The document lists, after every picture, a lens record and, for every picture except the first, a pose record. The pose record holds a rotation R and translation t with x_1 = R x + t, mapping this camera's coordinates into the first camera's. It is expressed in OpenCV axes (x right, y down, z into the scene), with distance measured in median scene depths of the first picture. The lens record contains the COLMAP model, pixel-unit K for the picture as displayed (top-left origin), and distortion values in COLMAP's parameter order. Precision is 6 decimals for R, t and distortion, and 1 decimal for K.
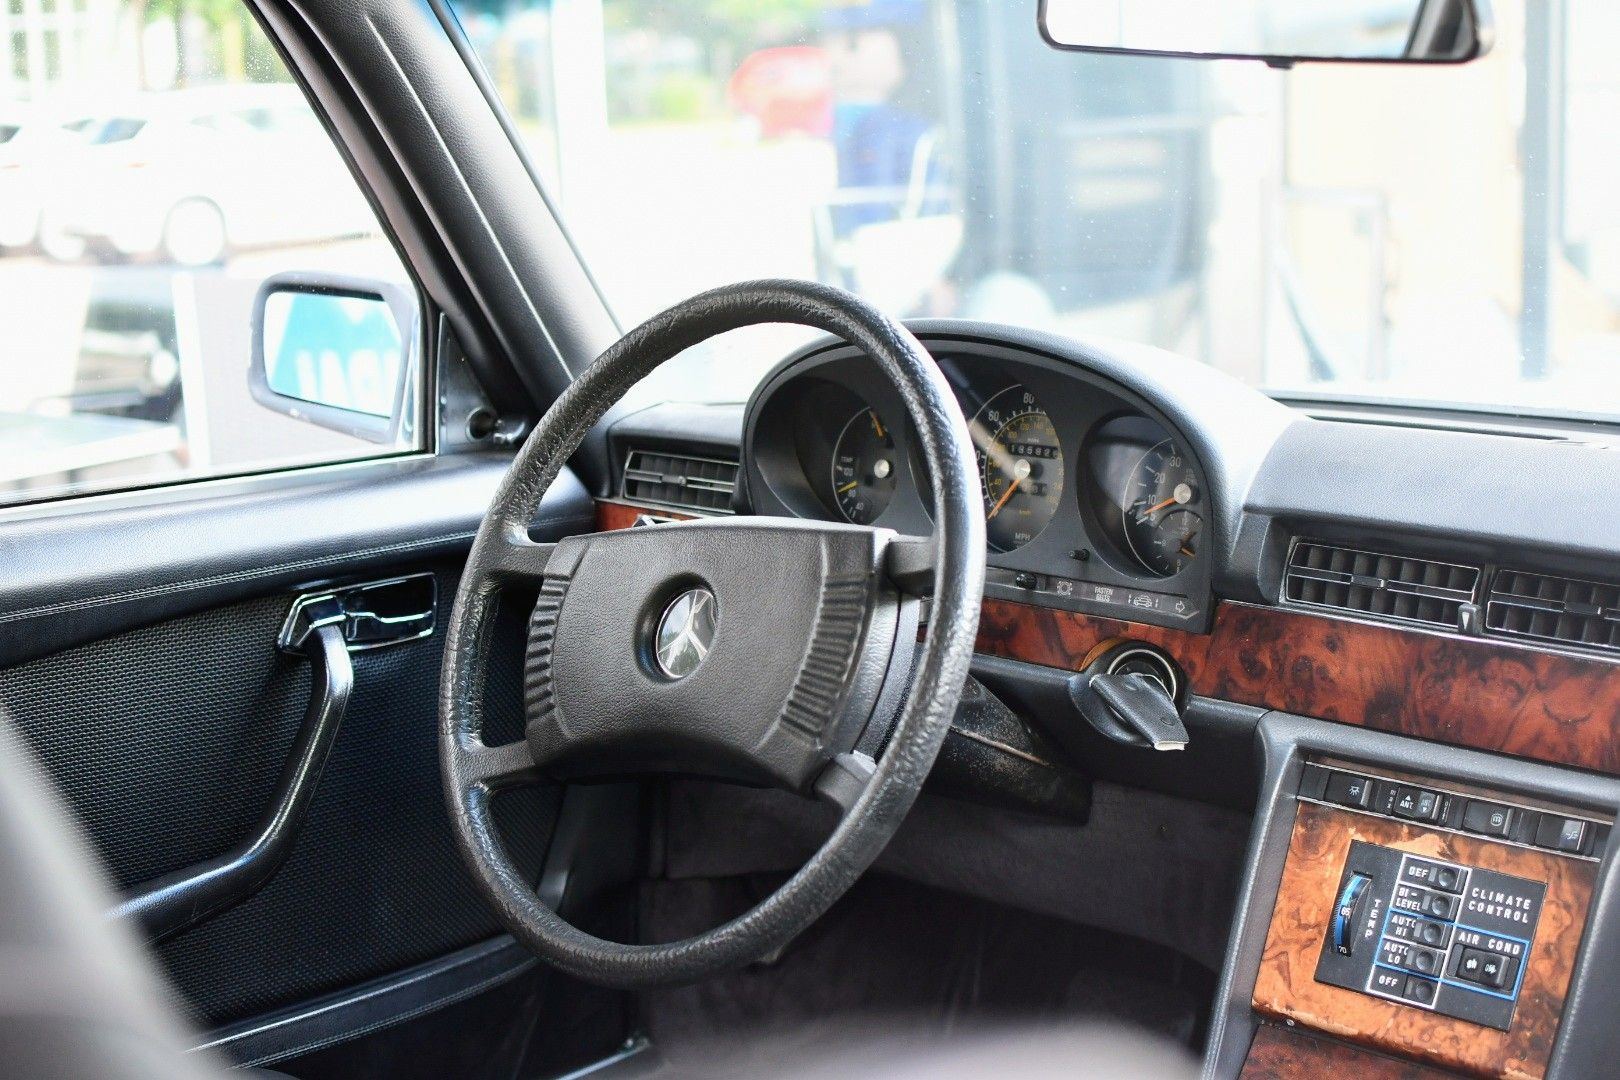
lens RADIAL K [[2522.3, 0, 810.4], [0, 2522.3, 532.8], [0, 0, 1]] dist [-0.183959, 0.105116]
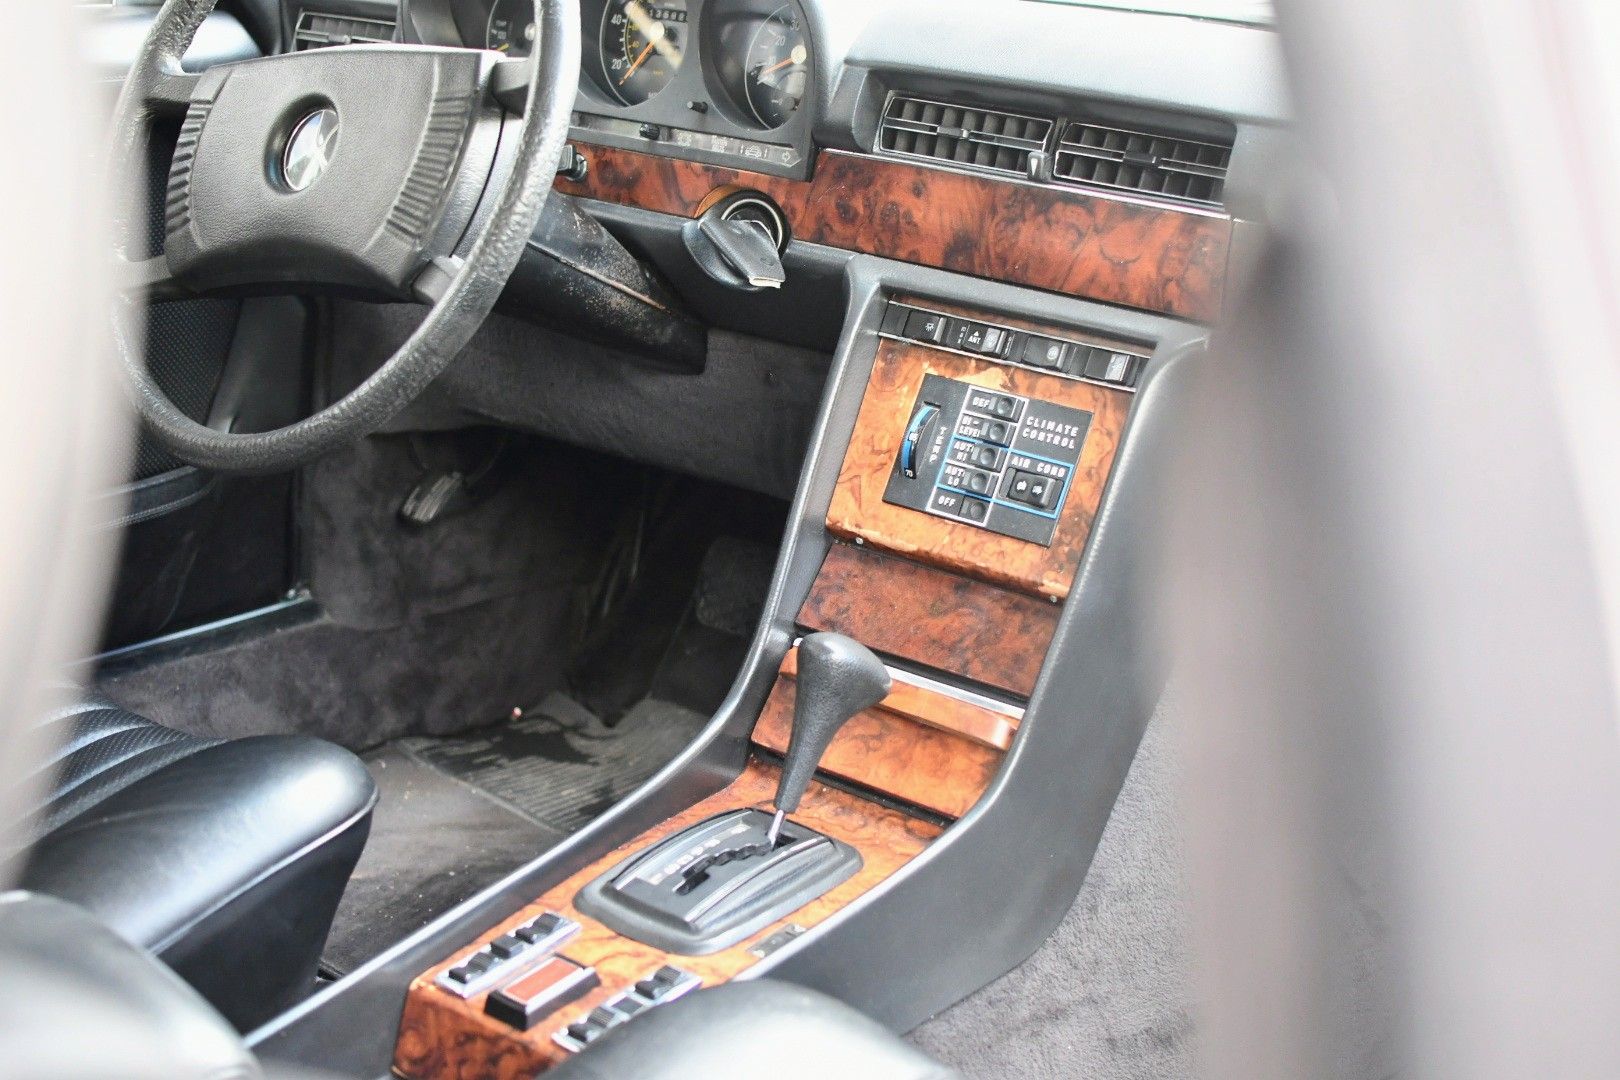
lens RADIAL K [[2522.3, 0, 810.4], [0, 2522.3, 532.8], [0, 0, 1]] dist [-0.183959, 0.105116]
pose [[0.995957, 0.044072, 0.078277, 0.087945], [-0.052244, 0.993032, 0.105627, 0.080898], [-0.073076, -0.109289, 0.991320, -0.077401]]
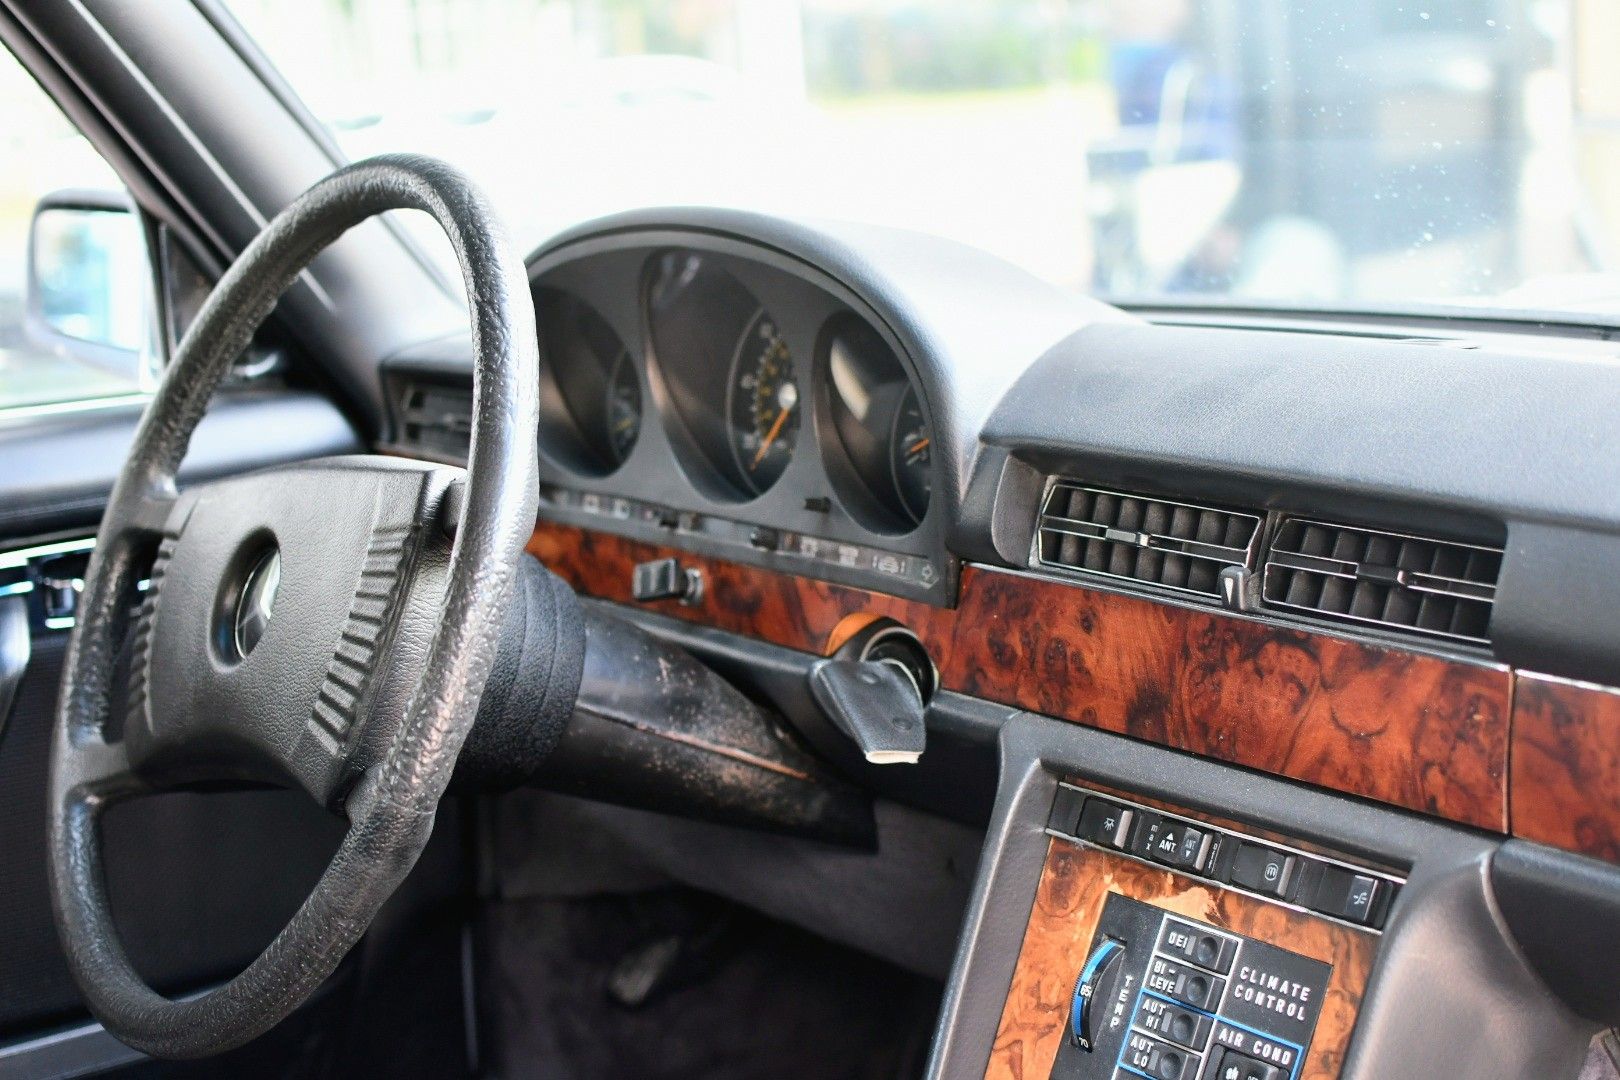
lens RADIAL K [[2522.3, 0, 810.4], [0, 2522.3, 532.8], [0, 0, 1]] dist [-0.183959, 0.105116]
pose [[0.985404, -0.003305, -0.170198, 0.261204], [0.004872, 0.999950, 0.008788, 0.011813], [0.170161, -0.009489, 0.985371, 0.270059]]
